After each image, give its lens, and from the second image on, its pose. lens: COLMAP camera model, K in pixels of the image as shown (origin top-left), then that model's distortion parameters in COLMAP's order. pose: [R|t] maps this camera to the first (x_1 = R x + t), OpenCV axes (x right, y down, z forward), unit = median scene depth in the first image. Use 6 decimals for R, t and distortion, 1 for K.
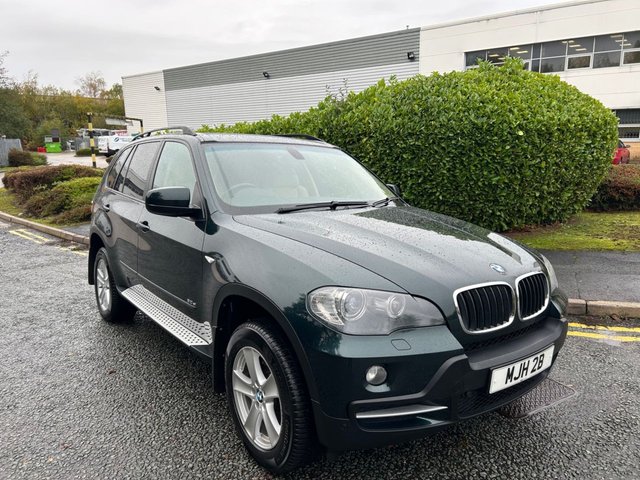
lens RADIAL K [[480.4, 0, 318.6], [0, 480.4, 239.1], [0, 0, 1]] dist [0.057667, -0.051666]
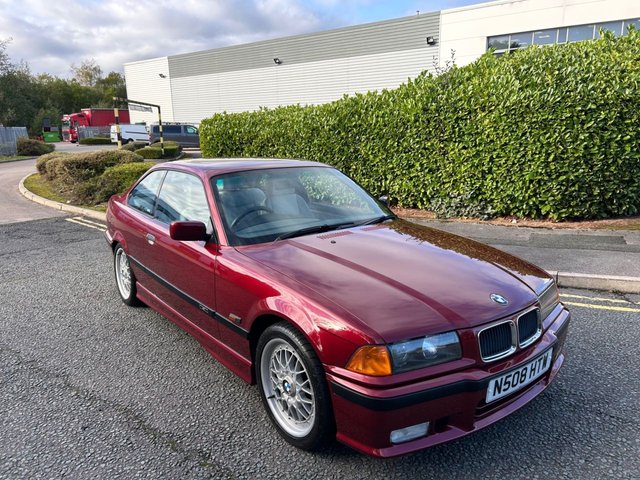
lens RADIAL K [[481.4, 0, 320.0], [0, 481.4, 240.0], [0, 0, 1]] dist [0.042359, -0.032505]
pose [[0.999817, -0.006228, 0.018091, -0.197832], [0.005850, 0.999765, 0.020873, 0.009439], [-0.018217, -0.020764, 0.999618, 0.065376]]
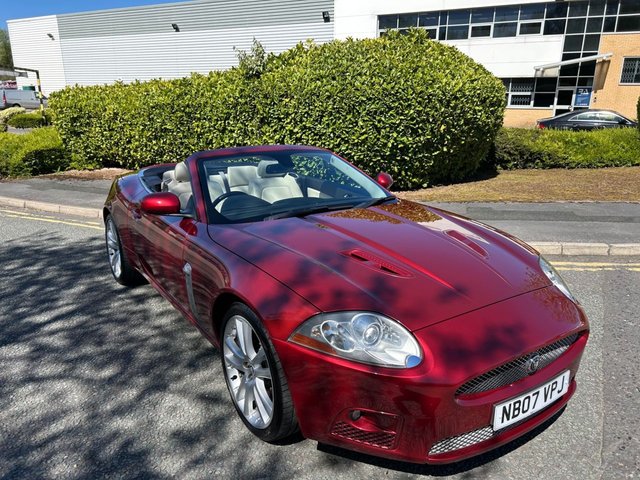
lens RADIAL K [[480.4, 0, 318.6], [0, 480.4, 239.1], [0, 0, 1]] dist [0.057667, -0.051666]
pose [[0.985269, -0.023231, 0.169429, -0.017415], [0.009971, 0.996849, 0.078696, 0.010396], [-0.170723, -0.075848, 0.982395, -0.062985]]
